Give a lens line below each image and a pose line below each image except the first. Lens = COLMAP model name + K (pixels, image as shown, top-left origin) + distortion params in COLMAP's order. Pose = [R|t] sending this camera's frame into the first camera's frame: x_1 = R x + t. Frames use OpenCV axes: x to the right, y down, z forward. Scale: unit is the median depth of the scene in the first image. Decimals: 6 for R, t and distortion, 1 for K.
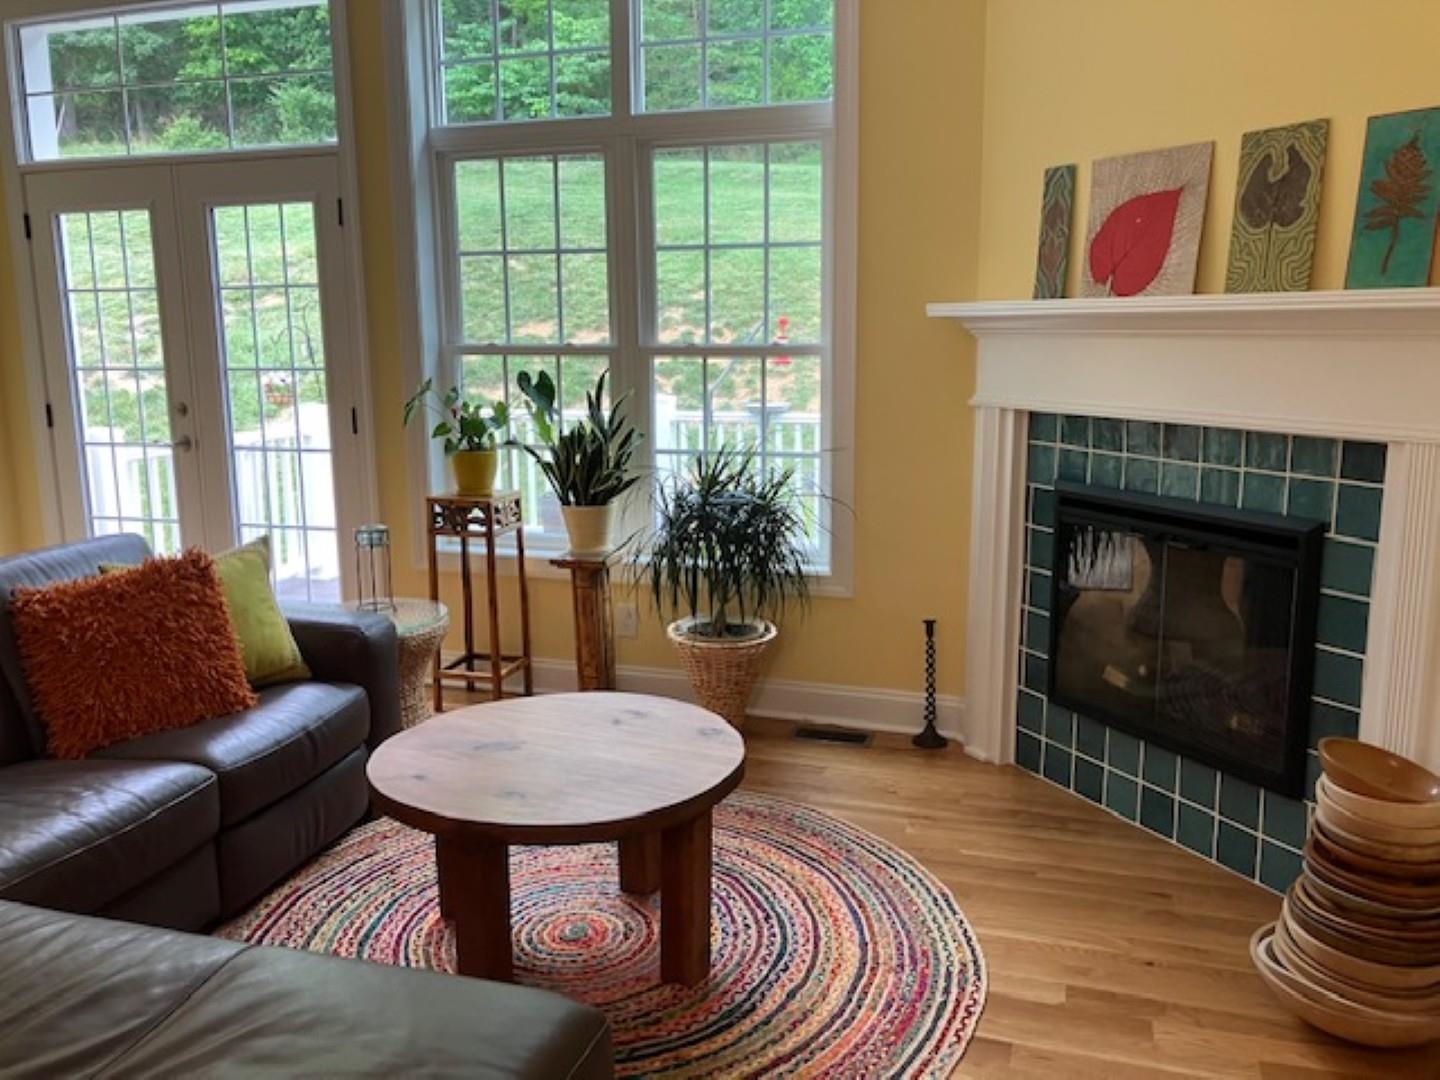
lens RADIAL K [[1184.3, 0, 715.7], [0, 1184.3, 499.5], [0, 0, 1]] dist [0.041626, 0.000802]
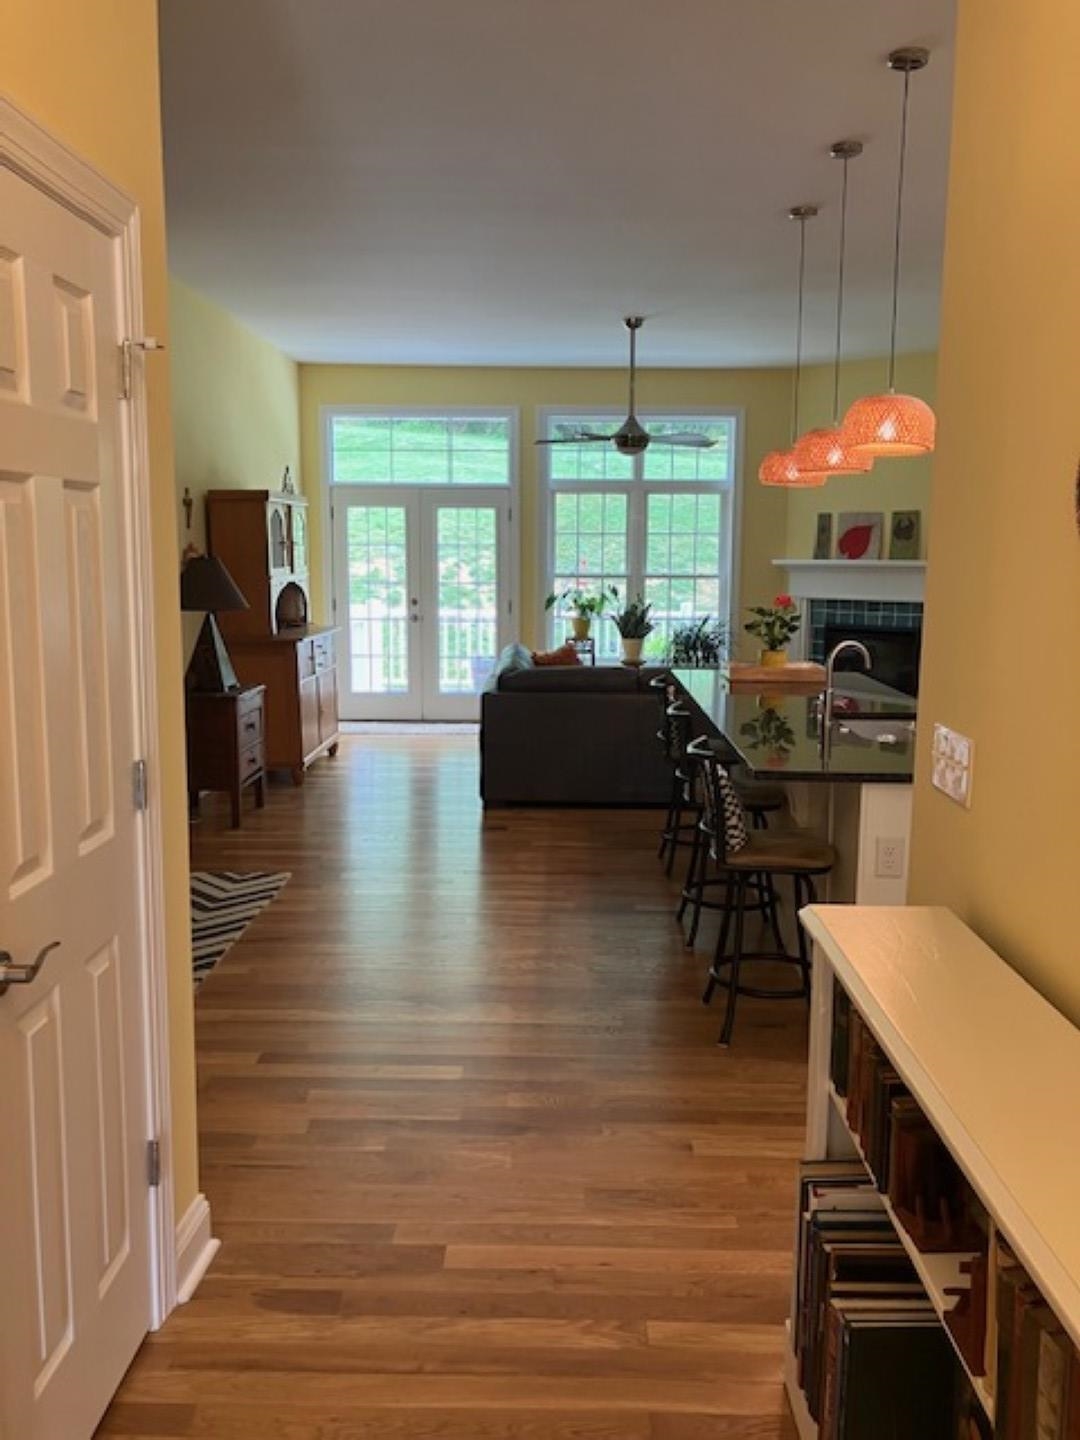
lens RADIAL K [[1158.5, 0, 540.0], [0, 1158.5, 720.0], [0, 0, 1]] dist [0.030942, 0.005396]
pose [[0.958691, -0.022639, 0.283547, -1.143043], [0.024596, 0.999692, -0.003342, 0.204696], [-0.283384, 0.010178, 0.958953, -1.443995]]
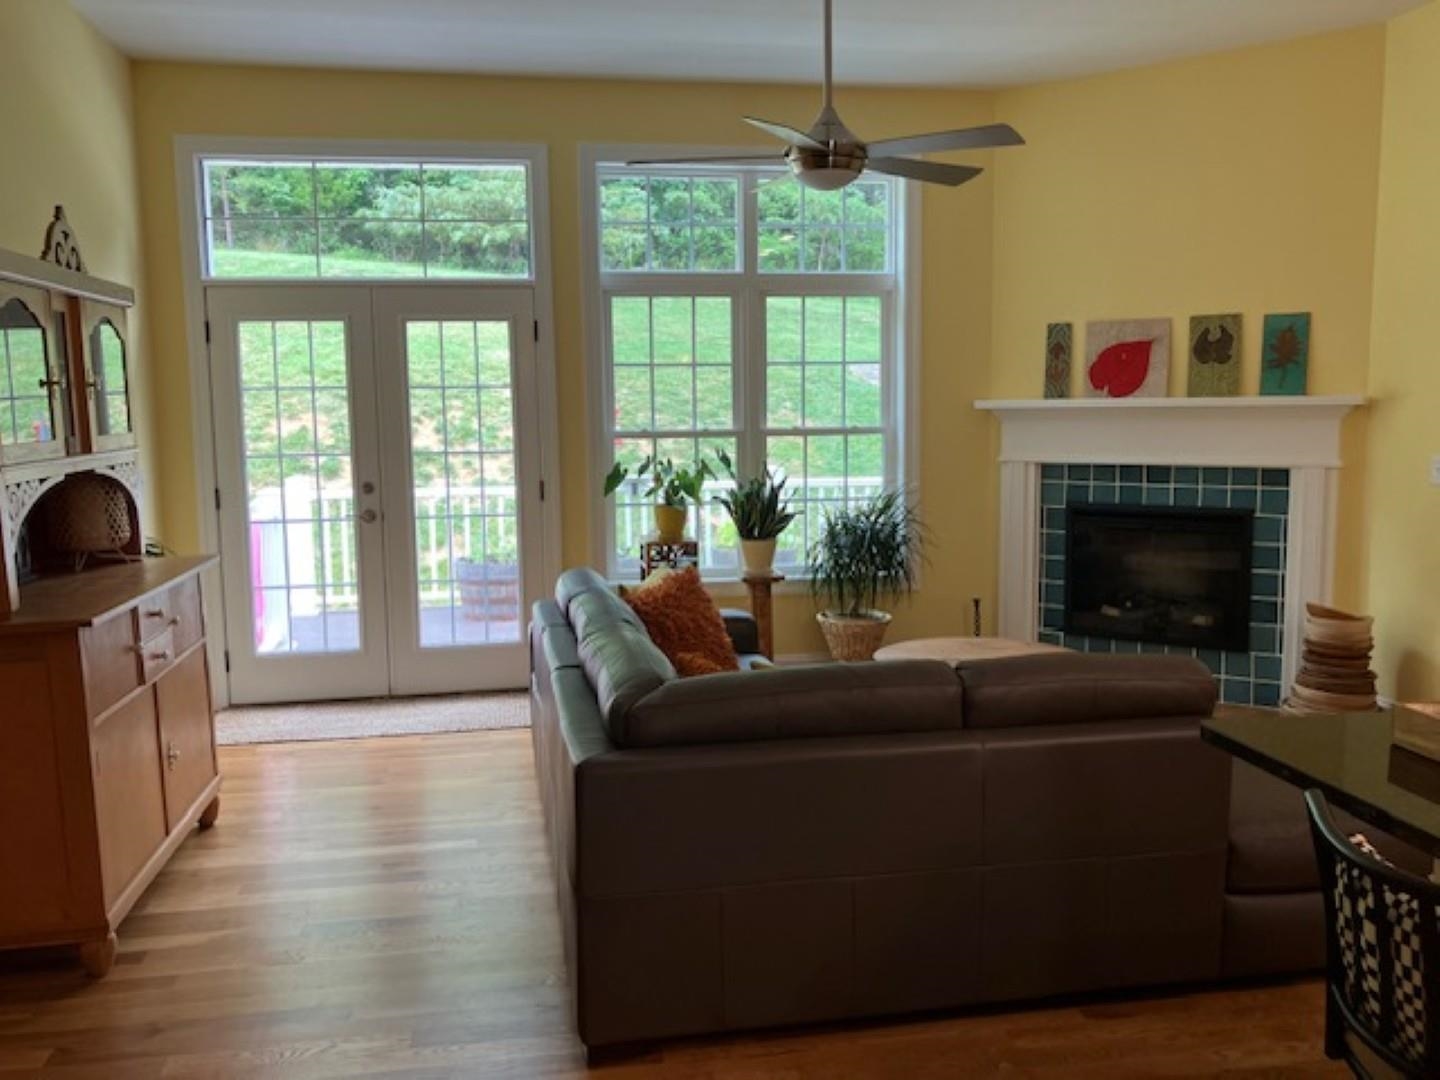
lens RADIAL K [[1158.5, 0, 716.4], [0, 1158.5, 526.8], [0, 0, 1]] dist [0.030942, 0.005396]
pose [[0.884911, -0.049527, 0.463119, -0.943396], [0.072009, 0.996923, -0.030980, 0.034191], [-0.460160, 0.060764, 0.885754, -0.256724]]
